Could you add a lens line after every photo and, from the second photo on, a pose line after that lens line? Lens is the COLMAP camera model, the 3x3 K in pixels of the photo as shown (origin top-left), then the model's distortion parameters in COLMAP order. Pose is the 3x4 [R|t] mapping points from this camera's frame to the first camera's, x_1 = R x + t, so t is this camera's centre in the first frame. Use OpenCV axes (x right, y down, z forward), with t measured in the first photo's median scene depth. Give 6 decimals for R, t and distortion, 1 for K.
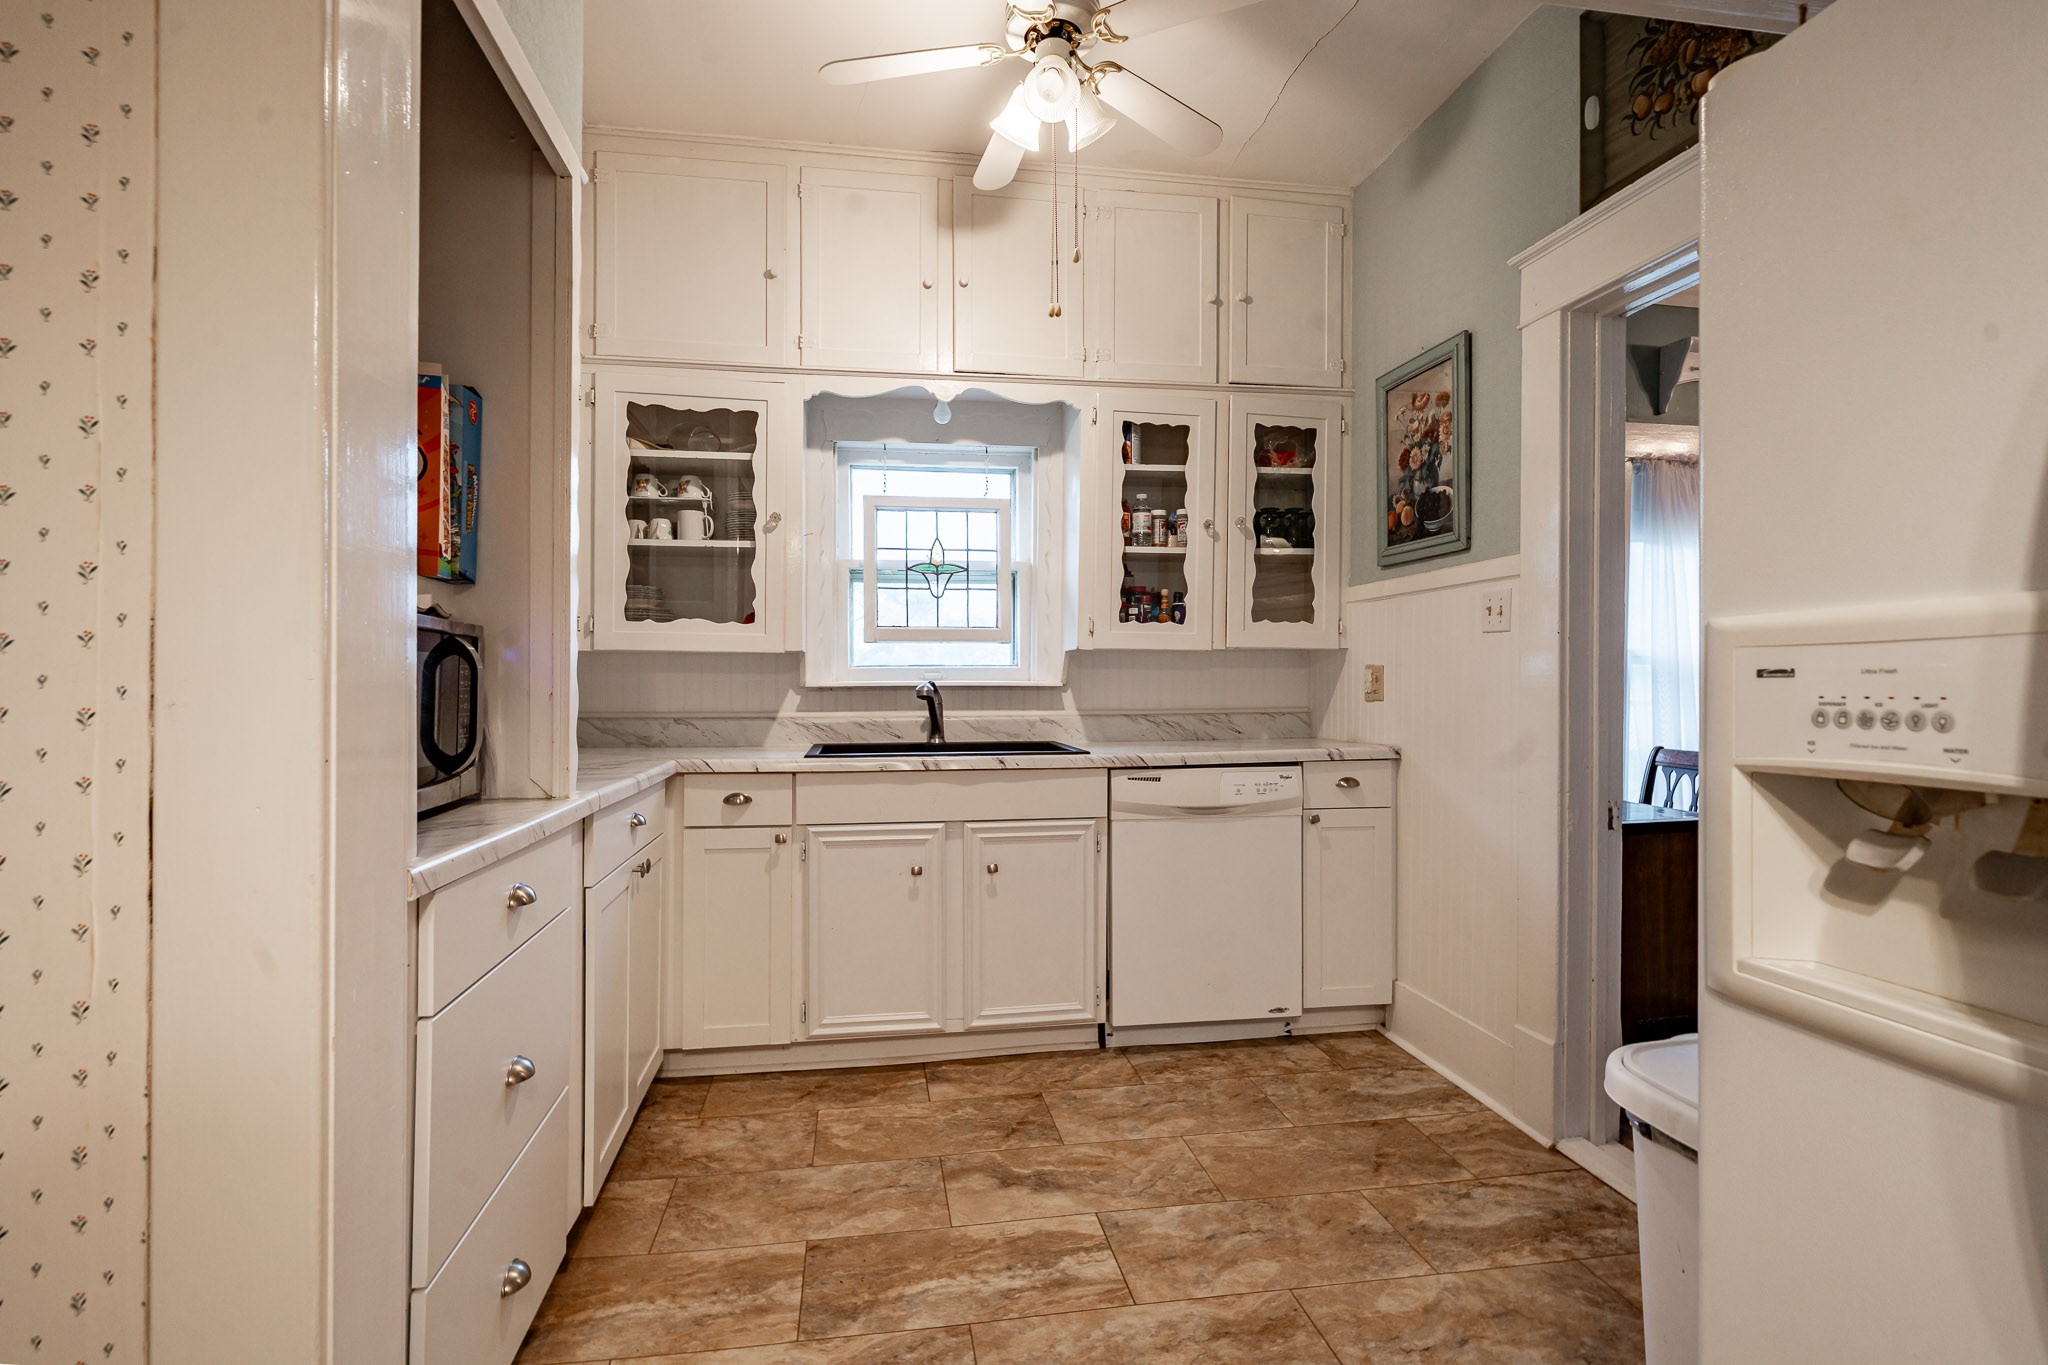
lens RADIAL K [[981.6, 0, 1016.2], [0, 981.6, 689.6], [0, 0, 1]] dist [0.000132, 0.000074]
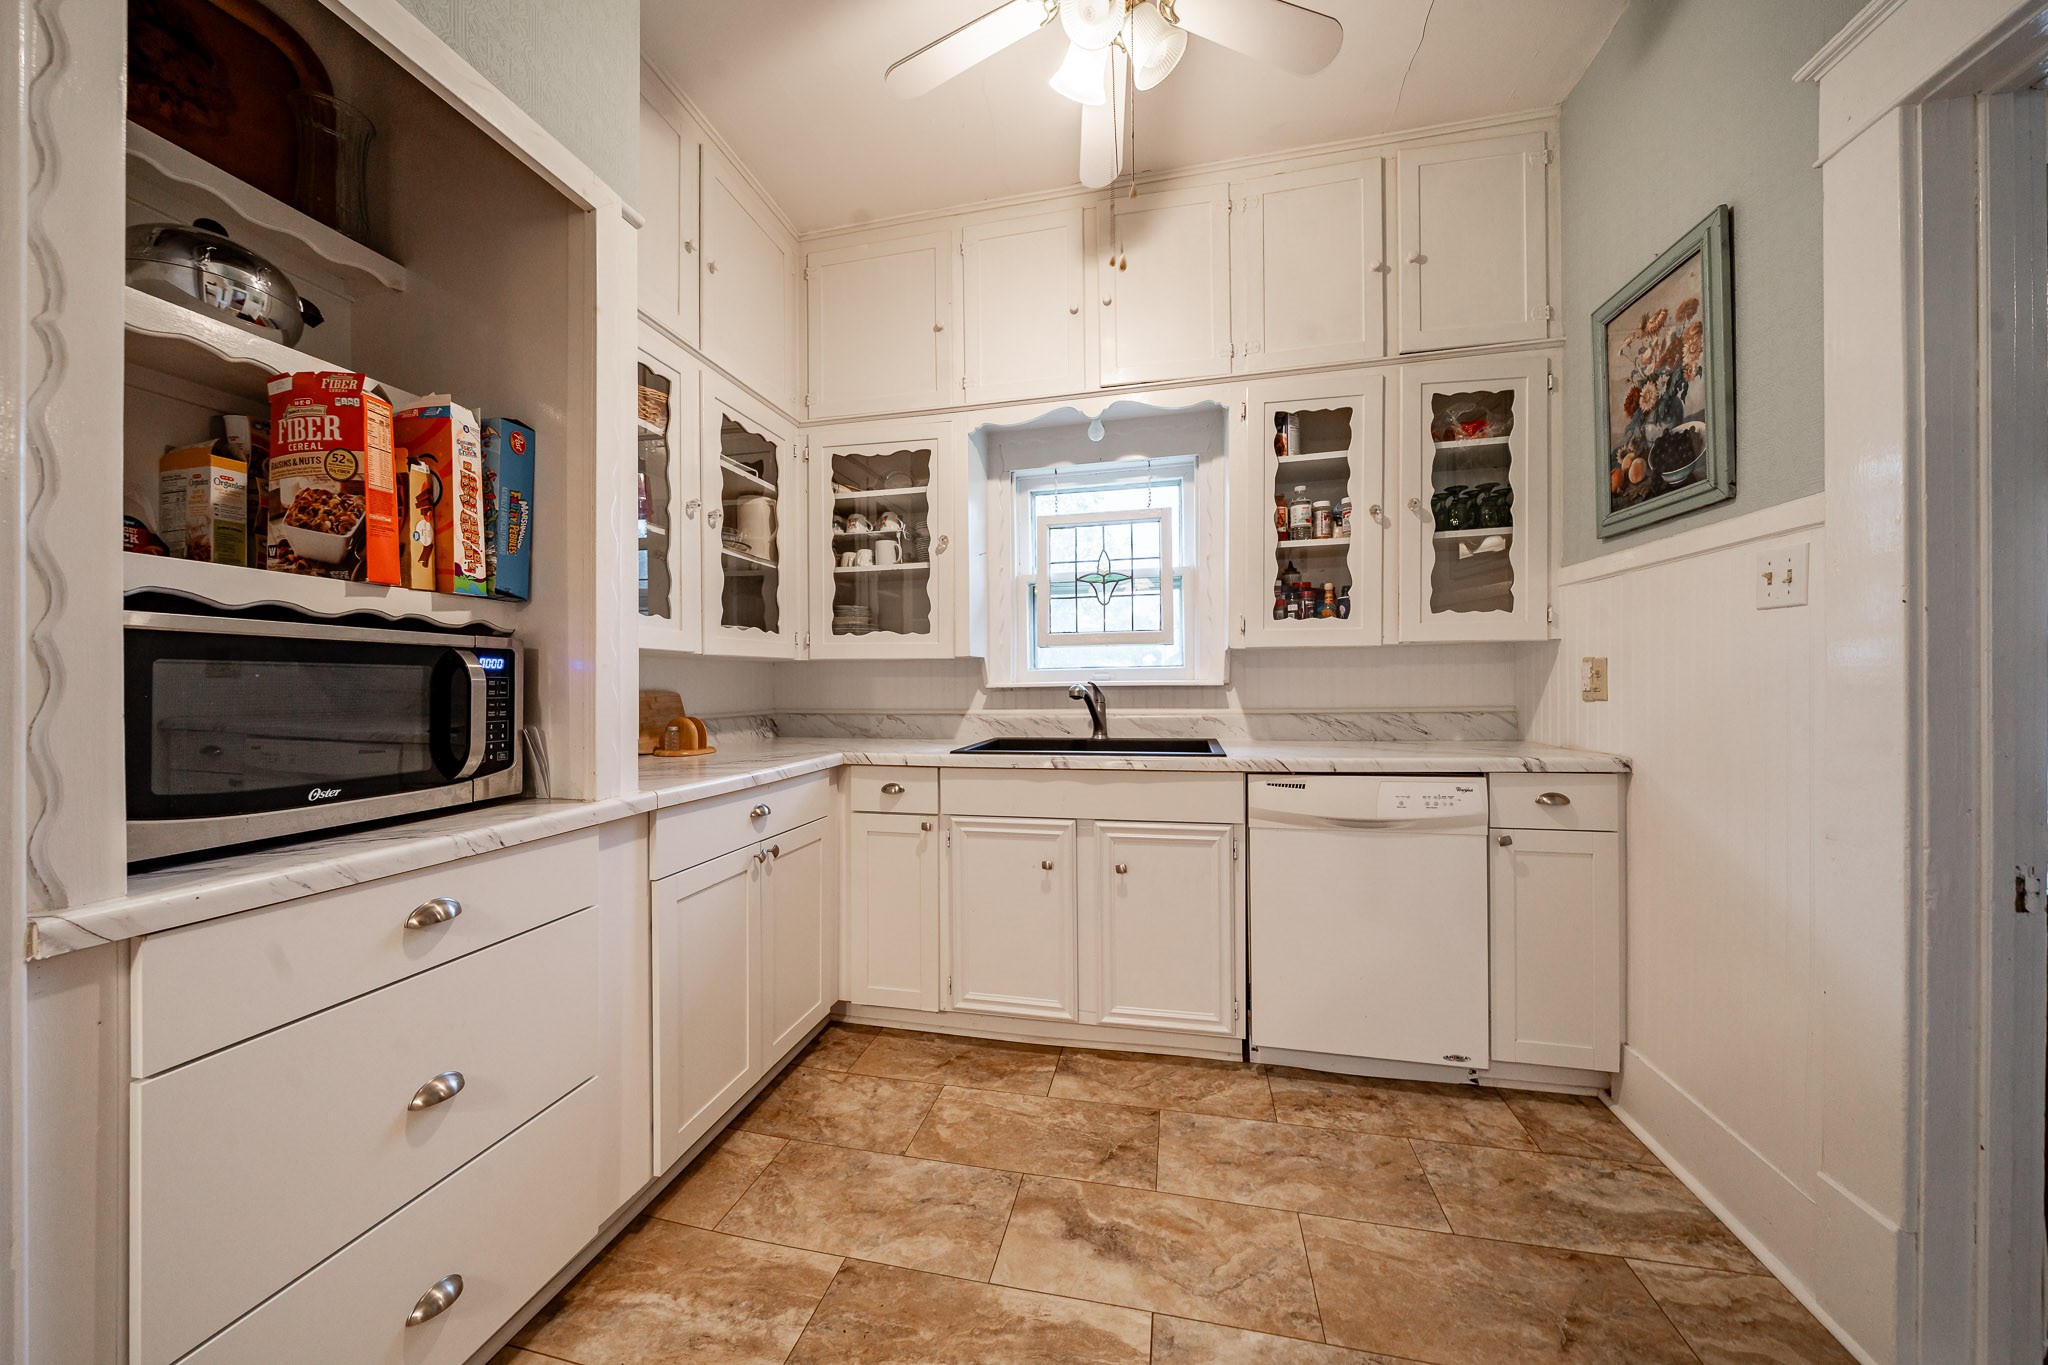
lens RADIAL K [[707.4, 0, 1018.5], [0, 707.4, 684.9], [0, 0, 1]] dist [-0.007062, -0.000090]
pose [[0.926883, -0.008106, -0.375262, 0.142145], [0.008197, 0.999965, -0.001352, -0.005229], [0.375260, -0.001823, 0.926918, 0.274151]]
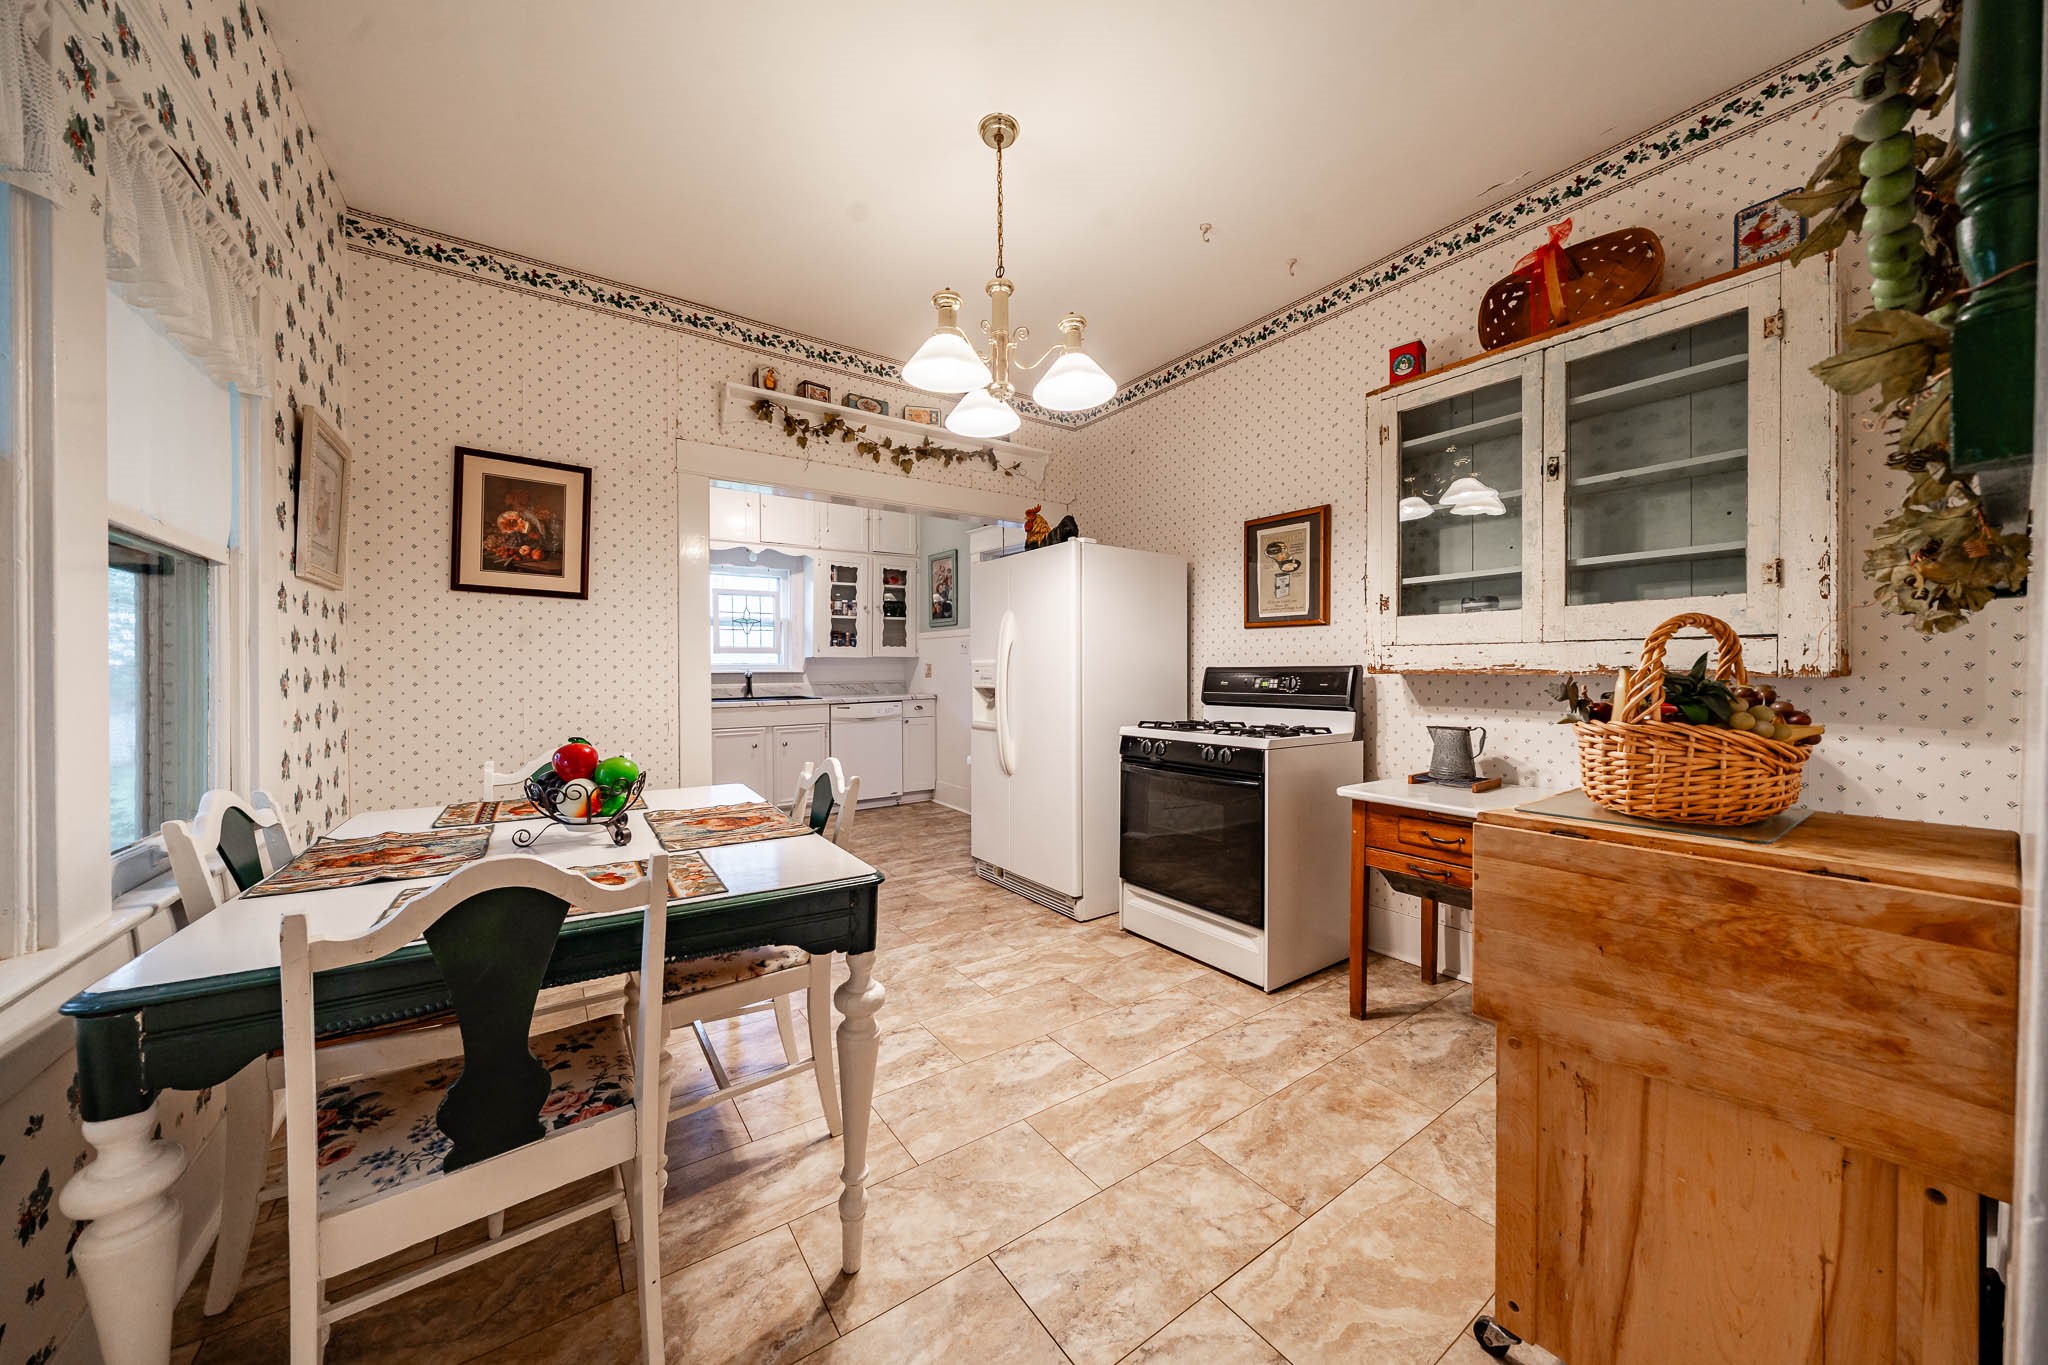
lens RADIAL K [[680.1, 0, 998.3], [0, 680.1, 681.1], [0, 0, 1]] dist [-0.001756, -0.000099]
pose [[0.907208, -0.010285, 0.420556, -0.247960], [0.004576, 0.999883, 0.014582, -0.003953], [-0.420657, -0.011305, 0.907149, -0.782318]]
